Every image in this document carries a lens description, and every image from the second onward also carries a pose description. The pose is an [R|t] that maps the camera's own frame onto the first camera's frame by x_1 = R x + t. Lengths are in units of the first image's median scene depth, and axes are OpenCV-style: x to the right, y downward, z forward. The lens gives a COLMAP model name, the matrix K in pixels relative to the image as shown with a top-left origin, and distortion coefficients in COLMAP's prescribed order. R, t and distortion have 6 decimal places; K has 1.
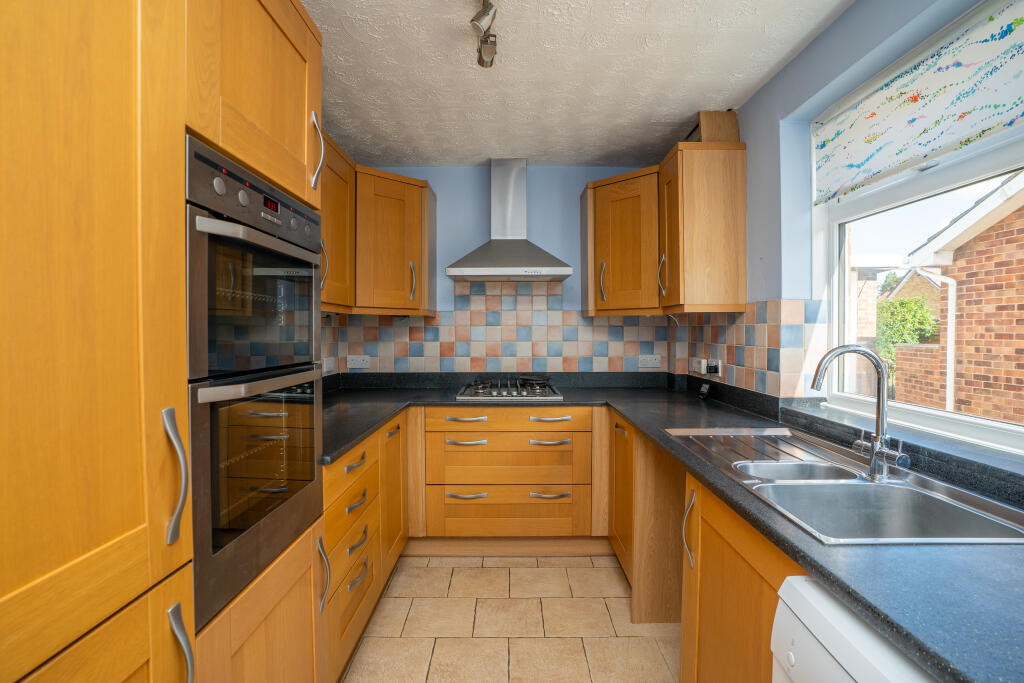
lens RADIAL K [[481.5, 0, 512.0], [0, 481.5, 341.5], [0, 0, 1]] dist [-0.068858, 0.026795]
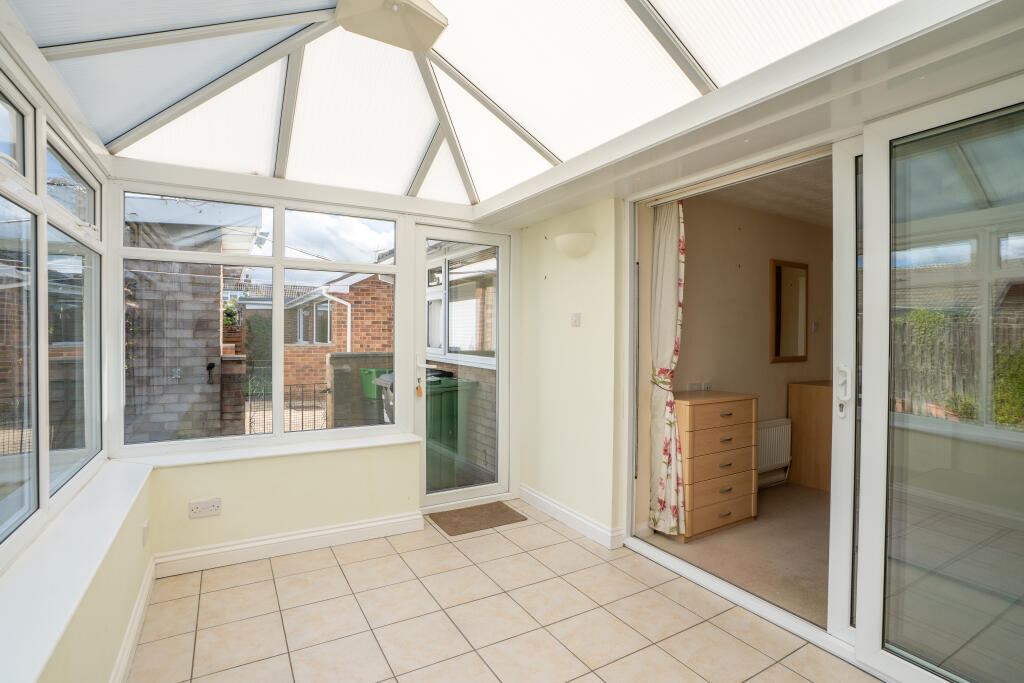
lens RADIAL K [[481.5, 0, 512.0], [0, 481.5, 341.5], [0, 0, 1]] dist [-0.068858, 0.026795]
pose [[-0.495983, -0.010505, 0.868269, -2.557765], [0.015419, 0.999663, 0.020903, -0.085925], [-0.868195, 0.023755, -0.495654, 4.354499]]
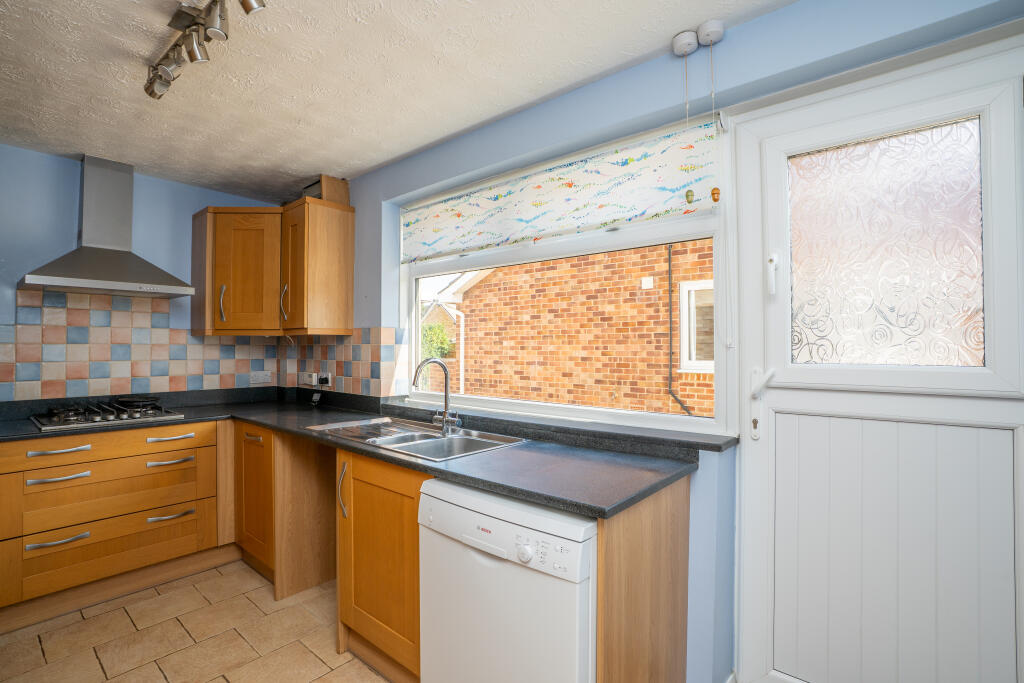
lens RADIAL K [[469.7, 0, 512.0], [0, 469.7, 341.5], [0, 0, 1]] dist [0.001346, 0.000163]
pose [[0.641481, 0.013396, 0.767022, -0.216324], [0.015687, 0.999409, -0.030574, 0.002412], [-0.766978, 0.031645, 0.640892, -0.168425]]
